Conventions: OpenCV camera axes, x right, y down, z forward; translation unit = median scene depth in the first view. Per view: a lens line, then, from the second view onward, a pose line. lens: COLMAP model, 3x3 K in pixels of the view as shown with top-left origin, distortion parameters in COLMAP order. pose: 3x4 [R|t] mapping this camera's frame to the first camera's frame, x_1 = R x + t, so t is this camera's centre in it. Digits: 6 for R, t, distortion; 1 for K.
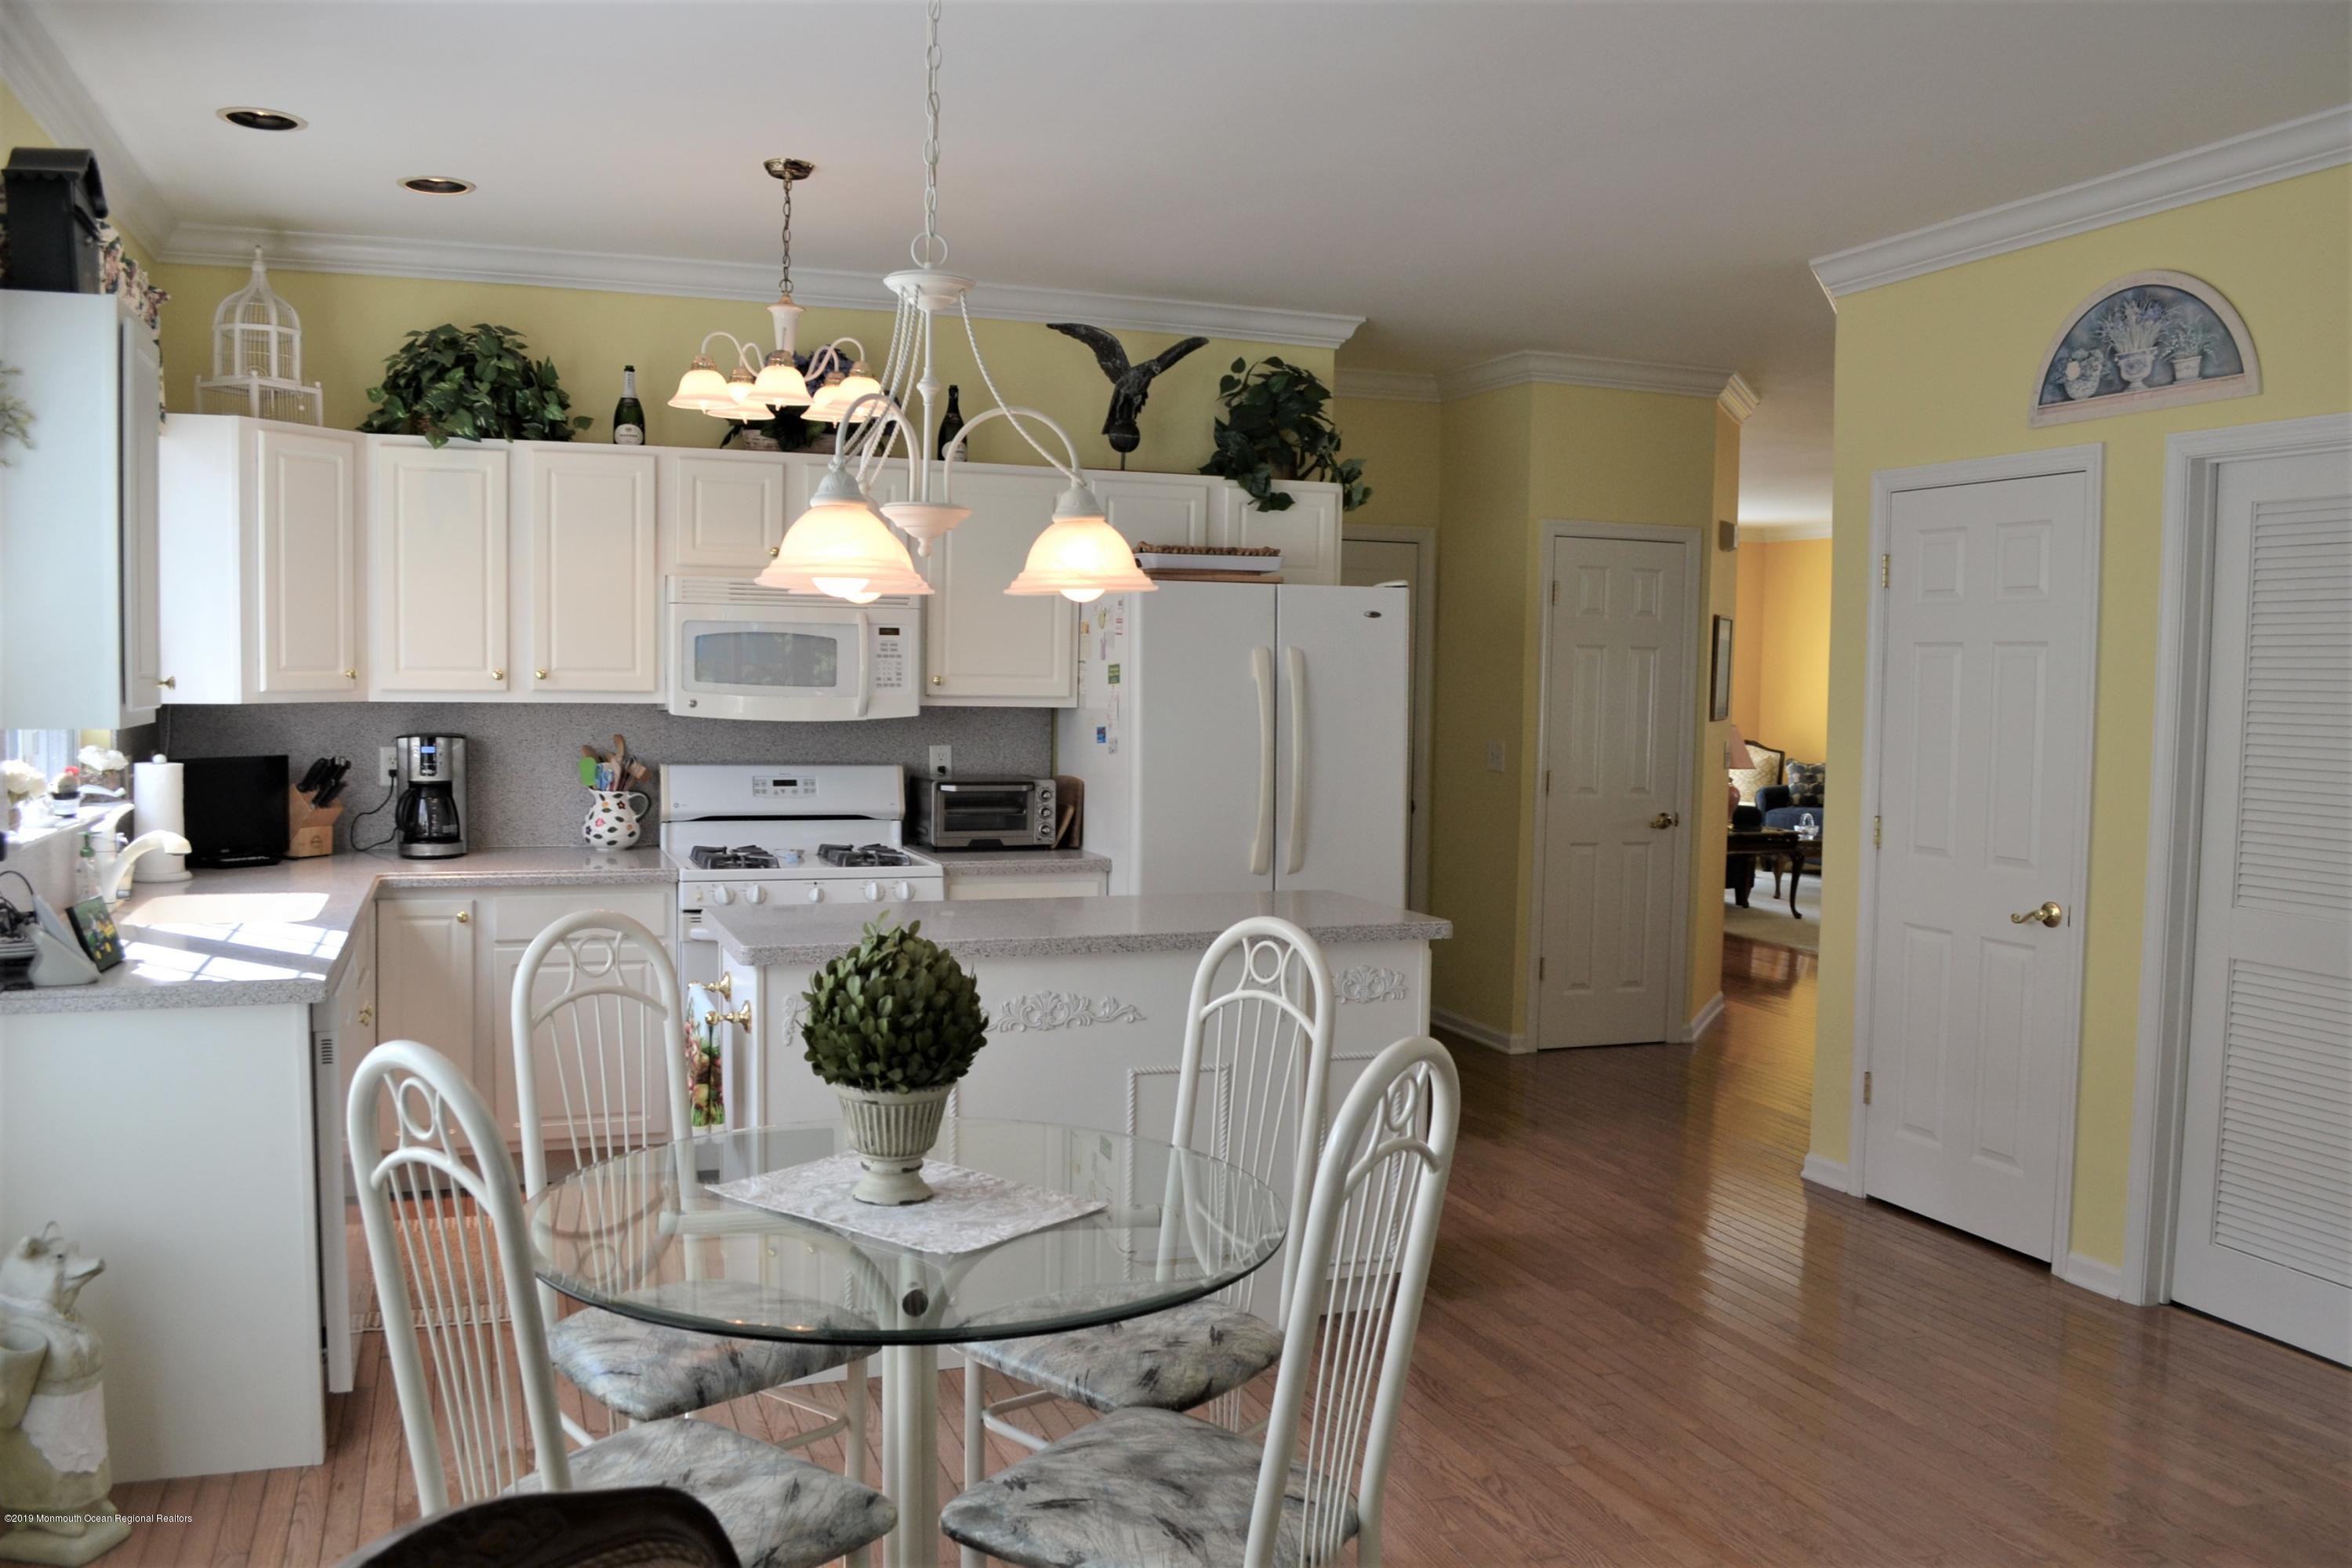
lens RADIAL K [[1893.7, 0, 1167.8], [0, 1893.7, 784.1], [0, 0, 1]] dist [-0.072184, -0.006465]
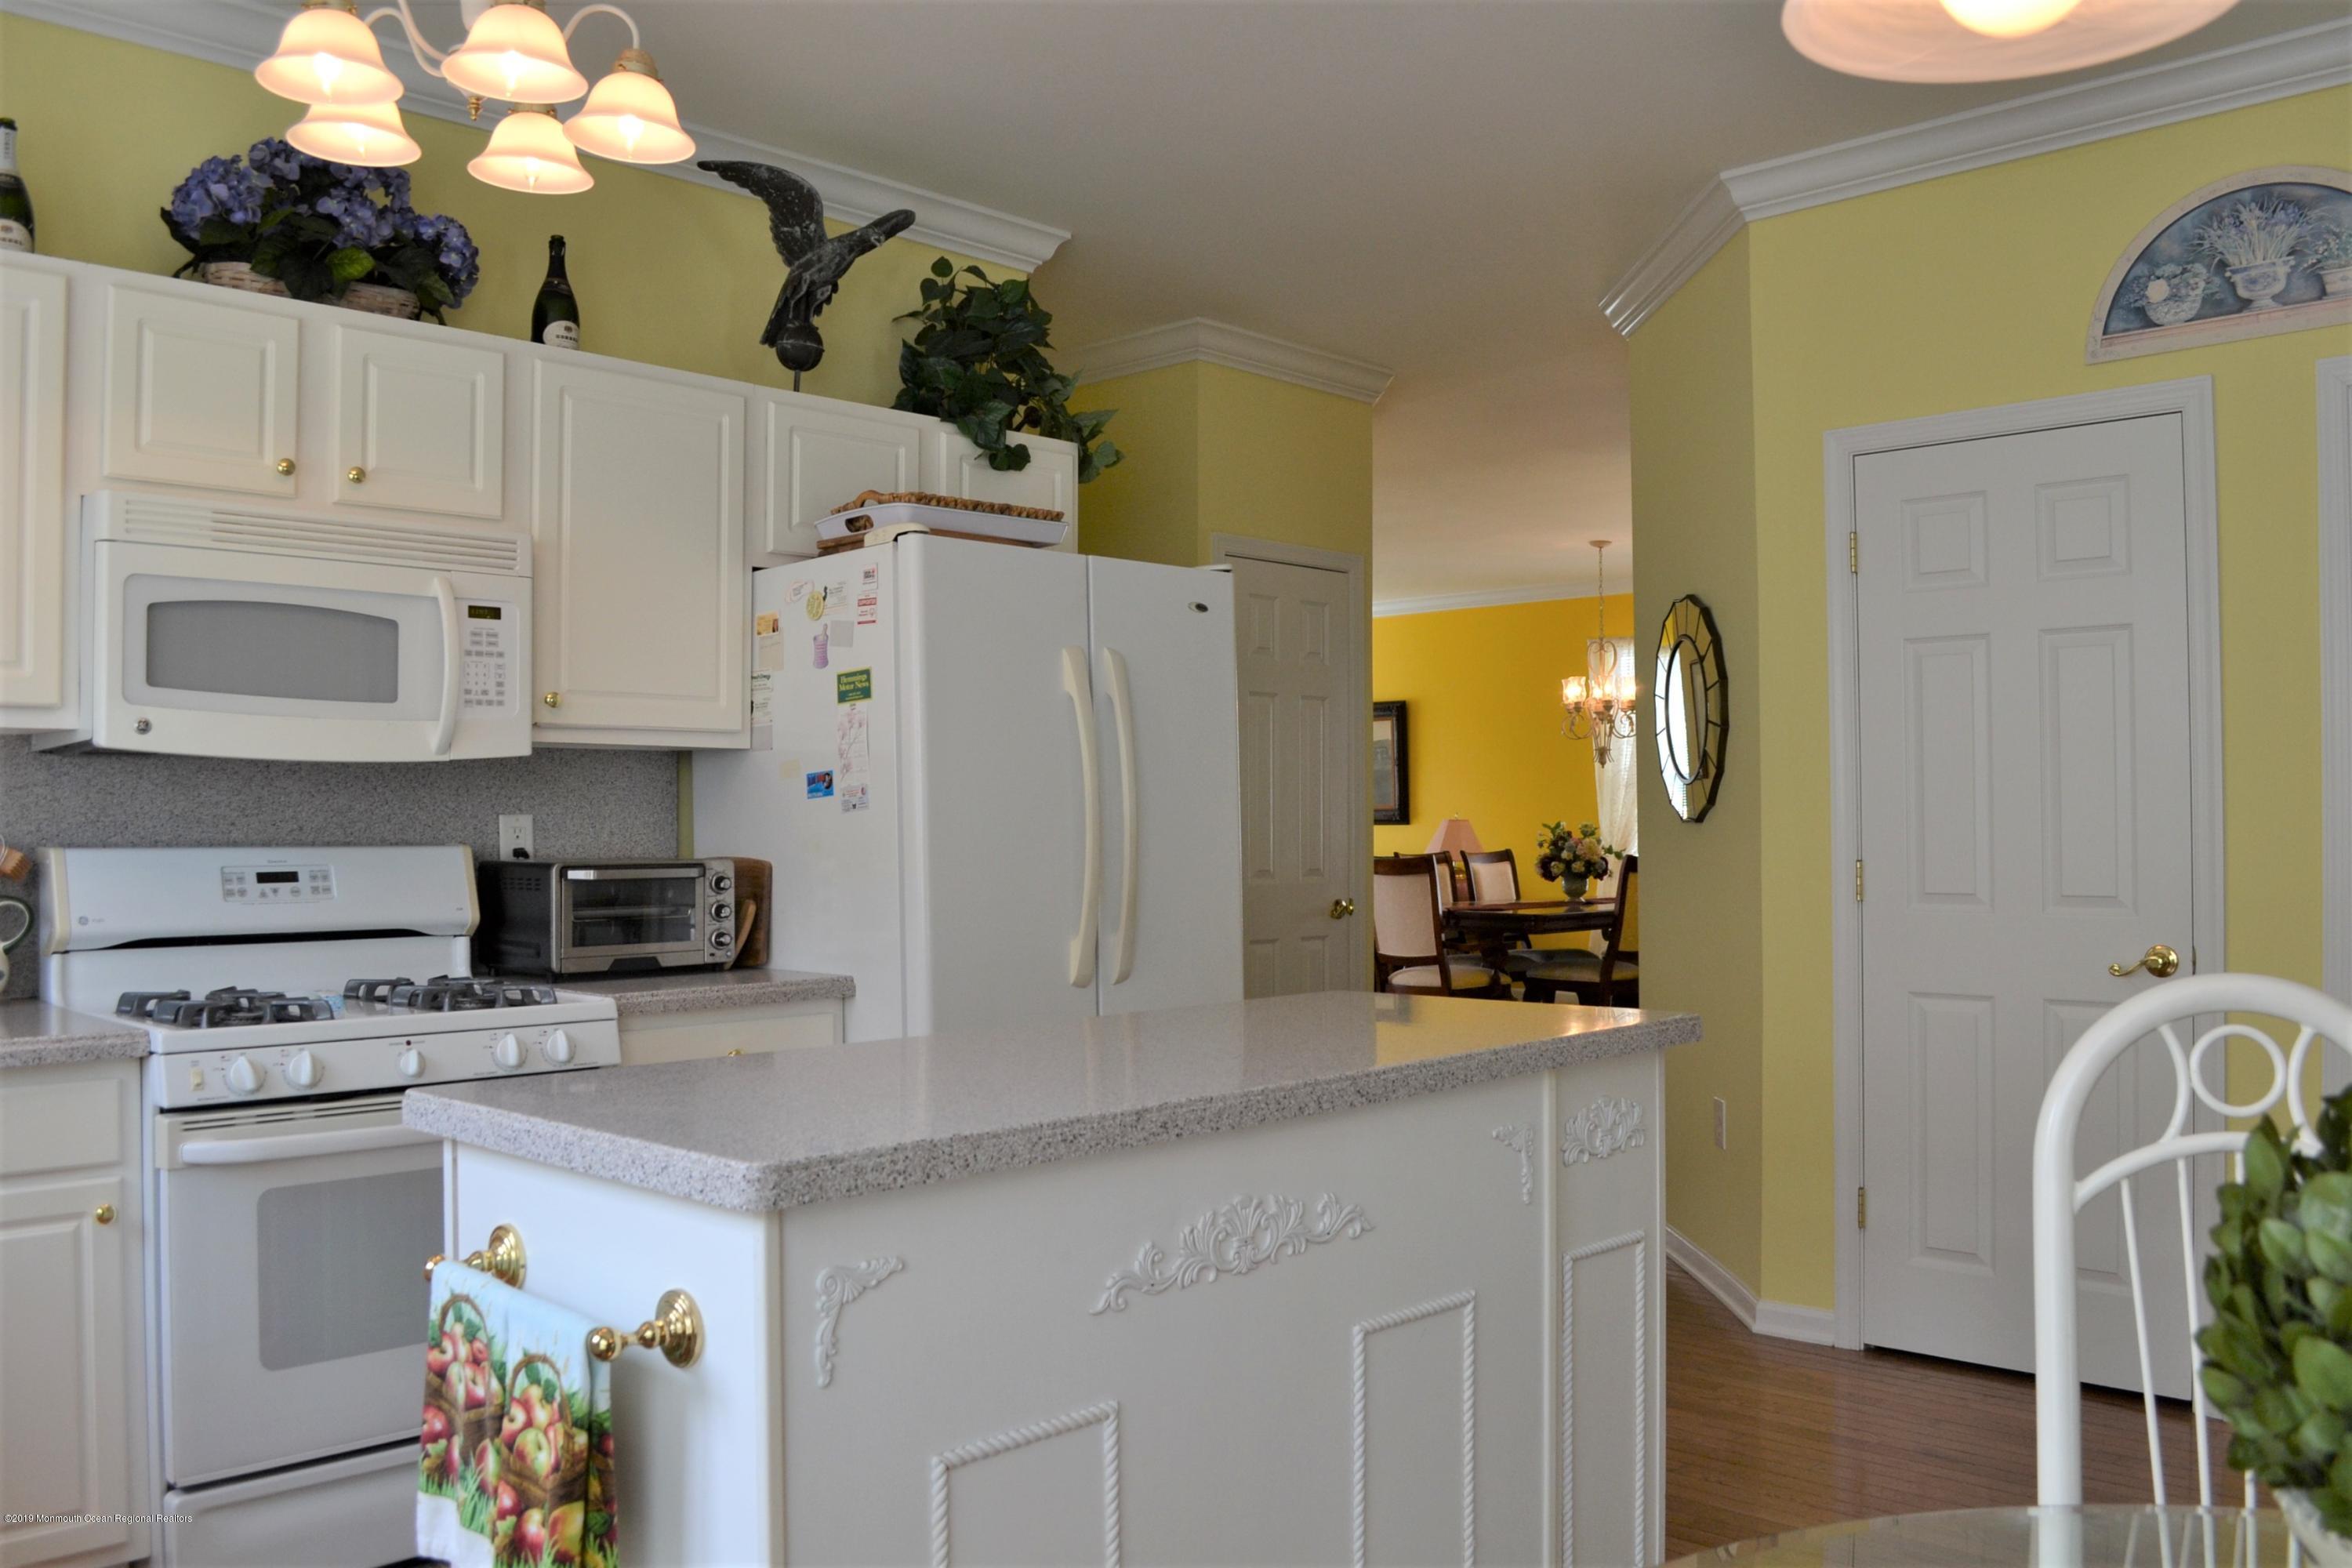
lens RADIAL K [[1893.7, 0, 1167.8], [0, 1893.7, 784.1], [0, 0, 1]] dist [-0.072184, -0.006465]
pose [[0.901199, -0.013264, 0.433203, -0.211308], [0.046936, 0.996640, -0.067127, 0.022861], [-0.430857, 0.080828, 0.898793, 0.383897]]
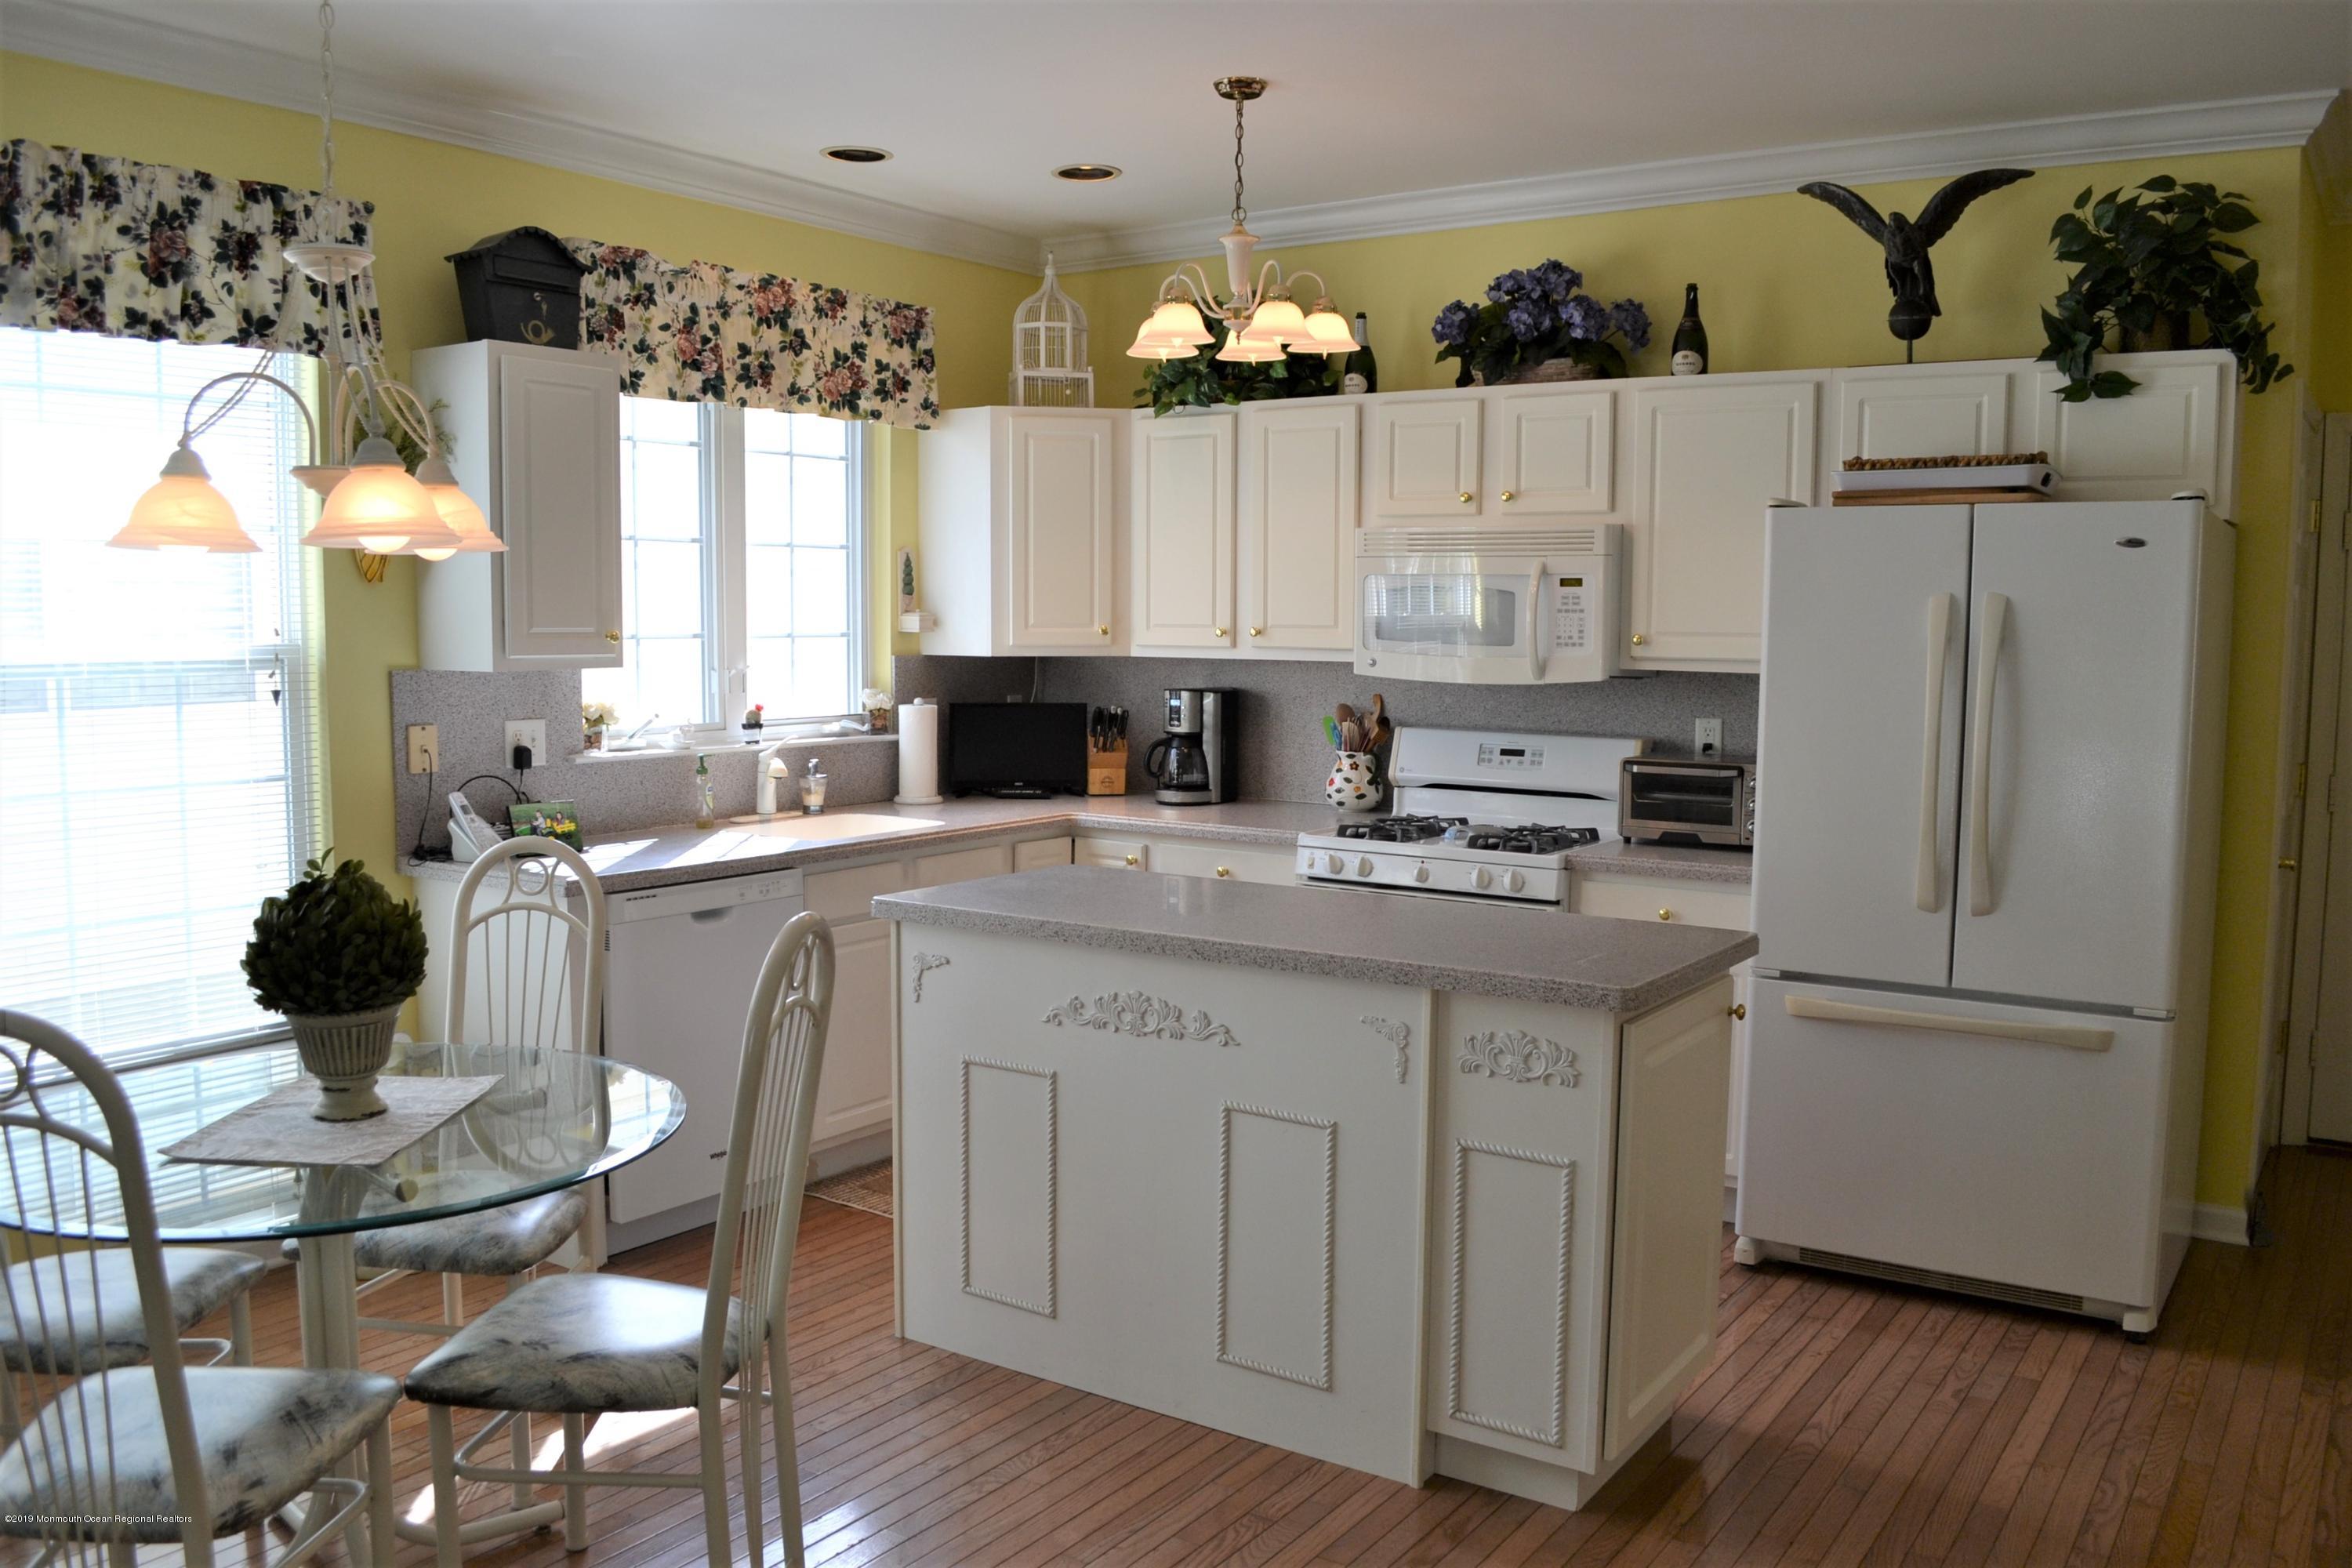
lens RADIAL K [[1893.7, 0, 1167.8], [0, 1893.7, 784.1], [0, 0, 1]] dist [-0.072184, -0.006465]
pose [[0.579077, 0.063506, -0.812795, 0.455217], [-0.047783, 0.997891, 0.043924, -0.018032], [0.813871, 0.013402, 0.580891, 0.352909]]
